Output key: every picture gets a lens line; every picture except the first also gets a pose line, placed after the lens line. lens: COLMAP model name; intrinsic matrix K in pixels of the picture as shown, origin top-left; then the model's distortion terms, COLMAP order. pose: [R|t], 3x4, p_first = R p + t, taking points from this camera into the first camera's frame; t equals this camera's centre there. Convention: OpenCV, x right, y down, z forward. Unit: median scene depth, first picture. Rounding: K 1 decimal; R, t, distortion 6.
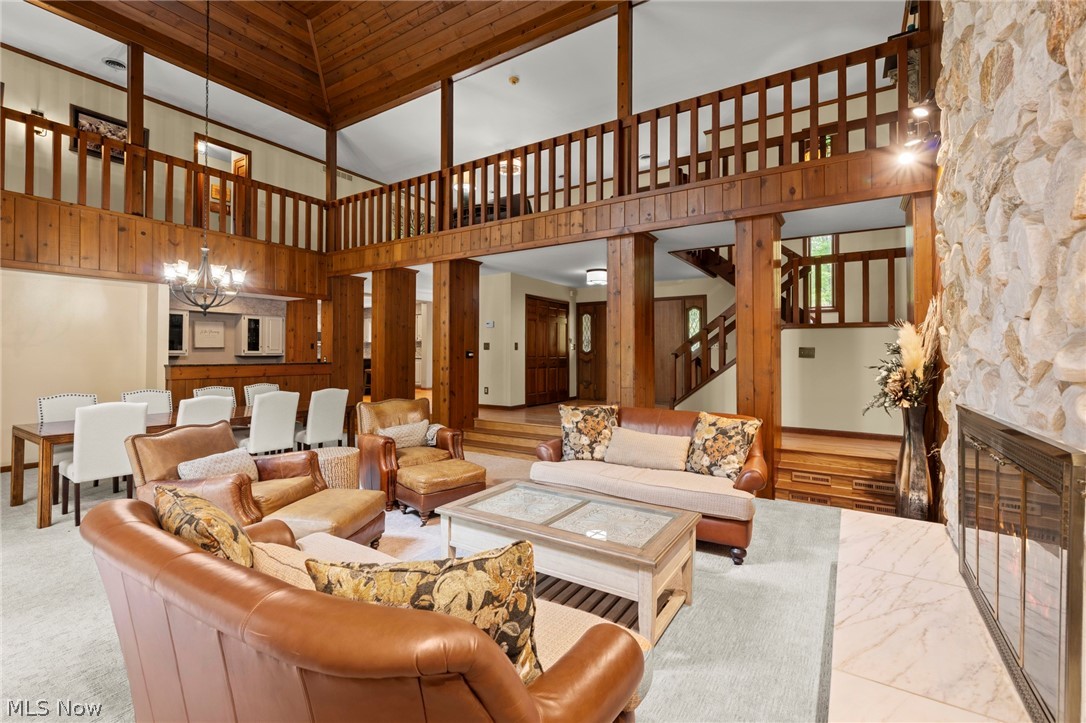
lens RADIAL K [[467.2, 0, 542.2], [0, 467.2, 350.8], [0, 0, 1]] dist [-0.003620, 0.000264]
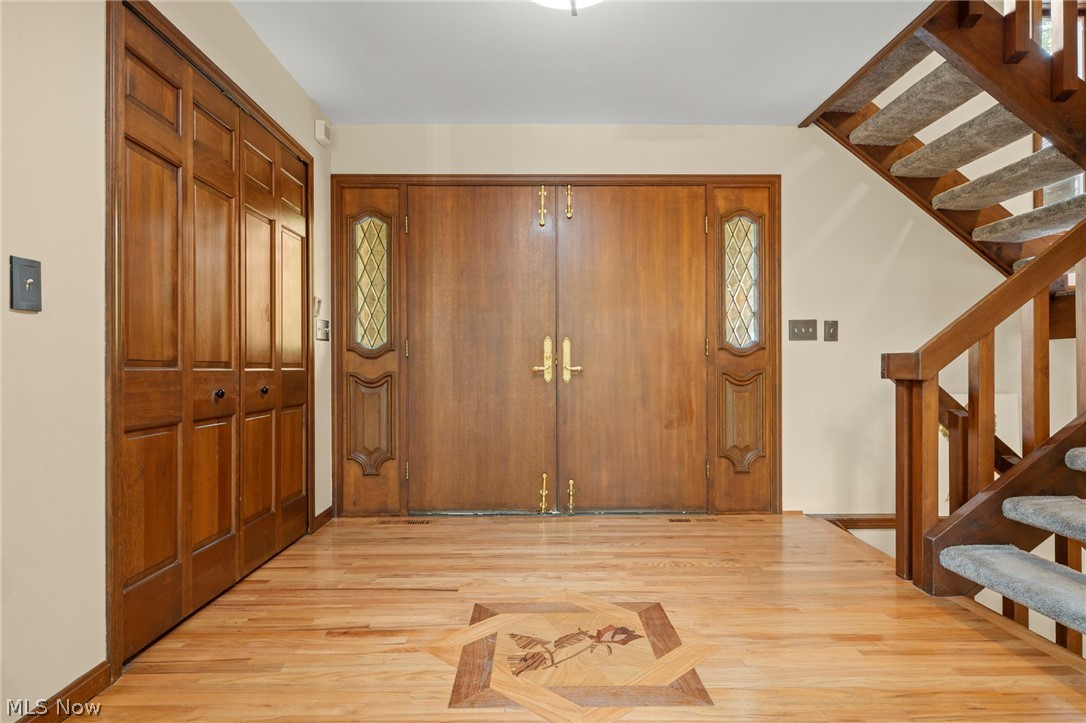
lens RADIAL K [[593.9, 0, 543.9], [0, 593.9, 362.1], [0, 0, 1]] dist [-0.001487, -0.000625]
pose [[0.830116, -0.002915, 0.557582, -0.027244], [-0.000614, 0.999981, 0.006142, 0.010534], [-0.557590, -0.005441, 0.830099, 0.802752]]
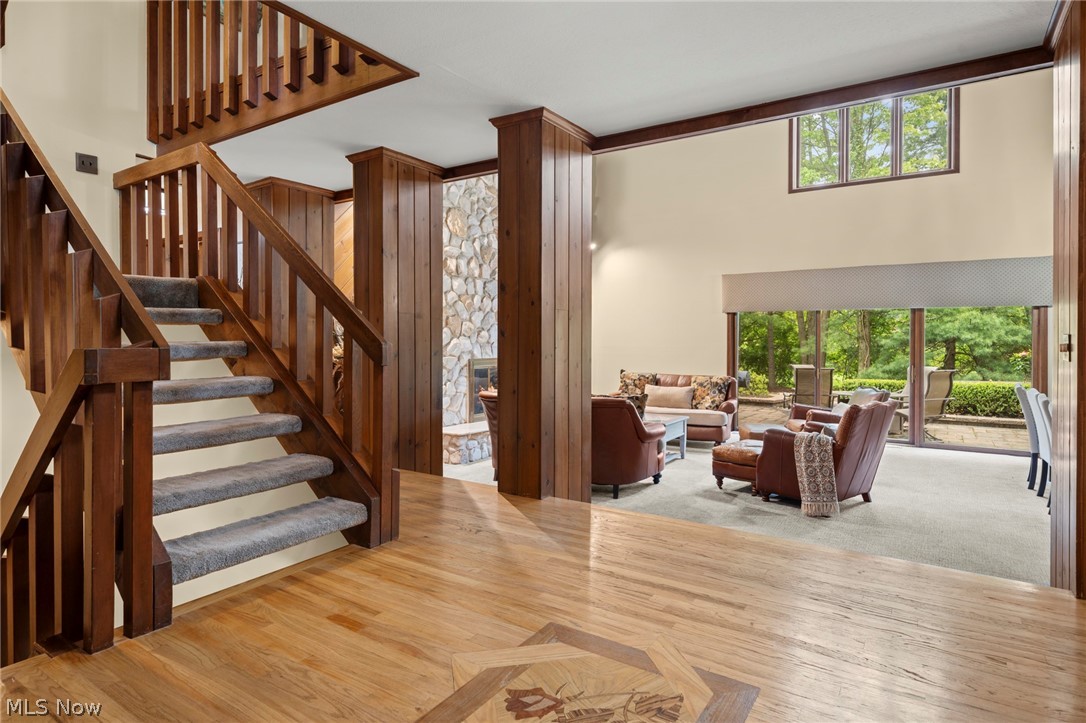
lens RADIAL K [[593.9, 0, 551.9], [0, 593.9, 343.5], [0, 0, 1]] dist [-0.001487, -0.000625]
pose [[-0.999990, -0.004008, -0.001872, 0.094468], [-0.004009, 0.999992, 0.000729, 0.006604], [0.001869, 0.000737, -0.999998, 1.103480]]
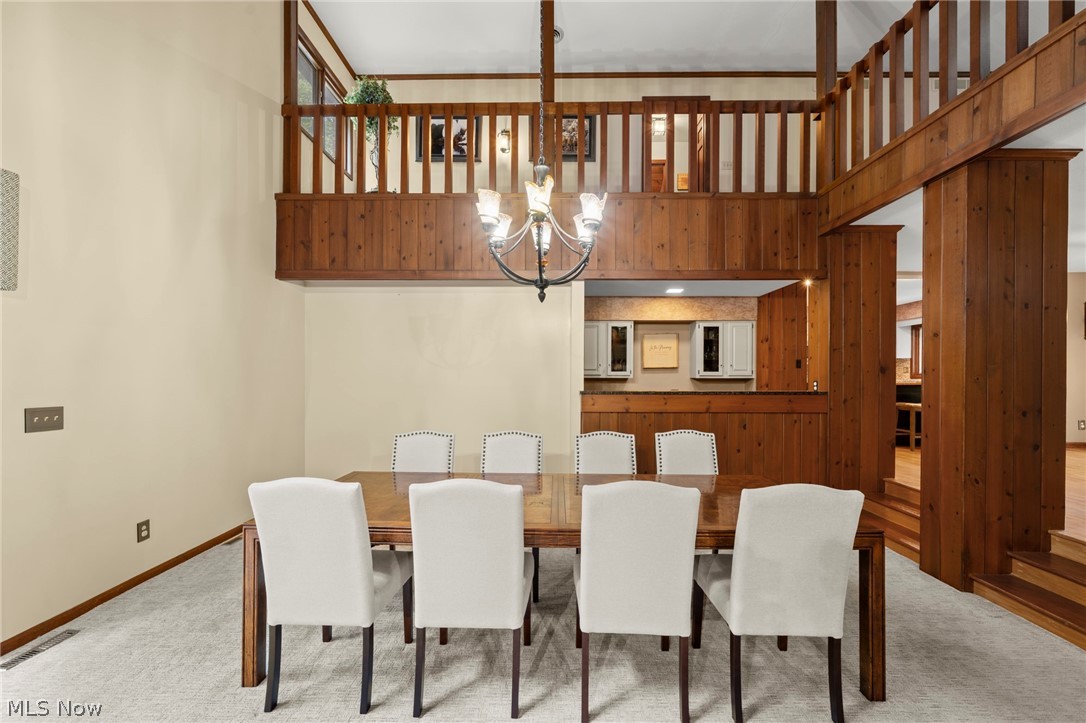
lens RADIAL K [[441.4, 0, 549.5], [0, 441.4, 375.1], [0, 0, 1]] dist [-0.000368, -0.000225]
pose [[0.530674, -0.000094, -0.847576, -0.189730], [0.004741, 0.999985, 0.002858, 0.002248], [0.847563, -0.005535, 0.530666, 0.457808]]
